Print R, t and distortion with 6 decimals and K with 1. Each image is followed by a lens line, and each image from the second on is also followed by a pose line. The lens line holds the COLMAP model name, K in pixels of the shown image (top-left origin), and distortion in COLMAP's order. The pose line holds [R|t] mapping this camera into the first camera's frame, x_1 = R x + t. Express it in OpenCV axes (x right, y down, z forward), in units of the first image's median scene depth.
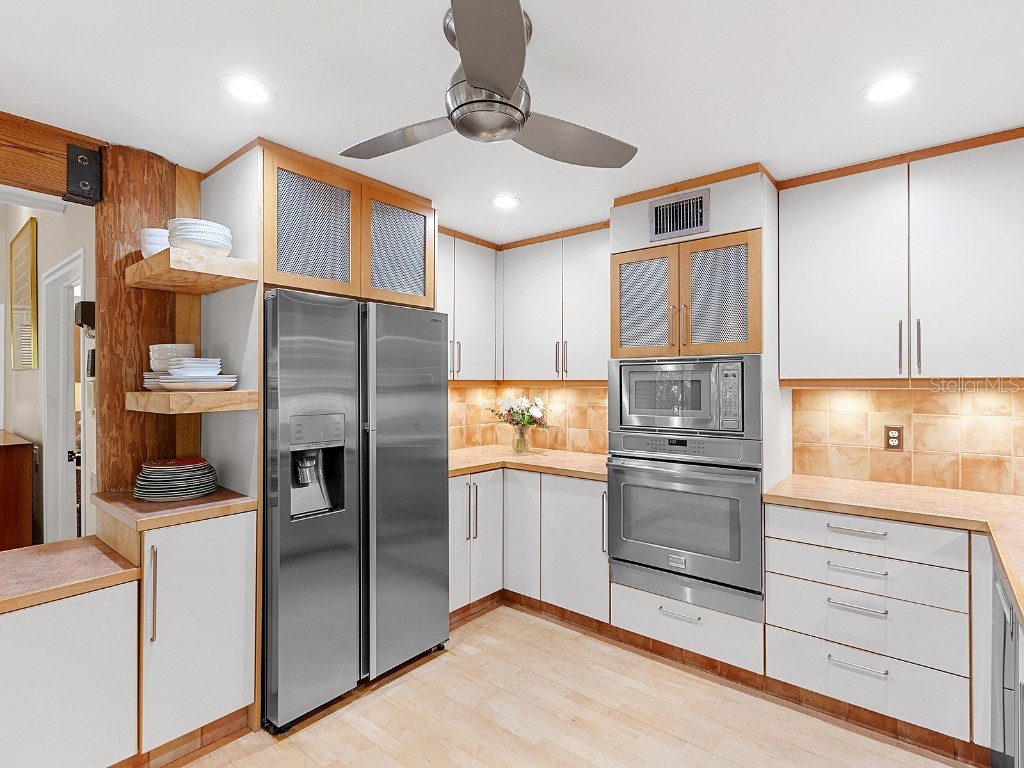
lens RADIAL K [[510.7, 0, 512.0], [0, 510.7, 384.0], [0, 0, 1]] dist [0.000845, 0.000447]
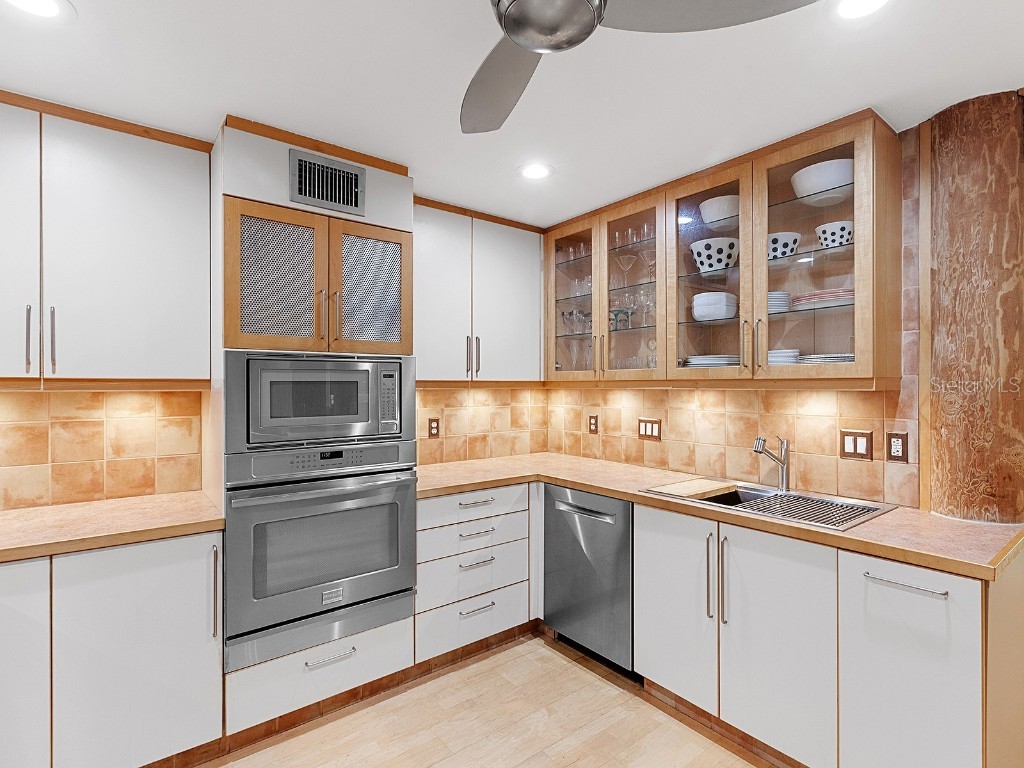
lens RADIAL K [[516.1, 0, 513.9], [0, 516.1, 390.1], [0, 0, 1]] dist [-0.000018, 0.000186]
pose [[0.210775, -0.010424, 0.977479, -0.456732], [-0.000849, 0.999941, 0.010846, -0.001425], [-0.977534, -0.003116, 0.210754, 0.547449]]
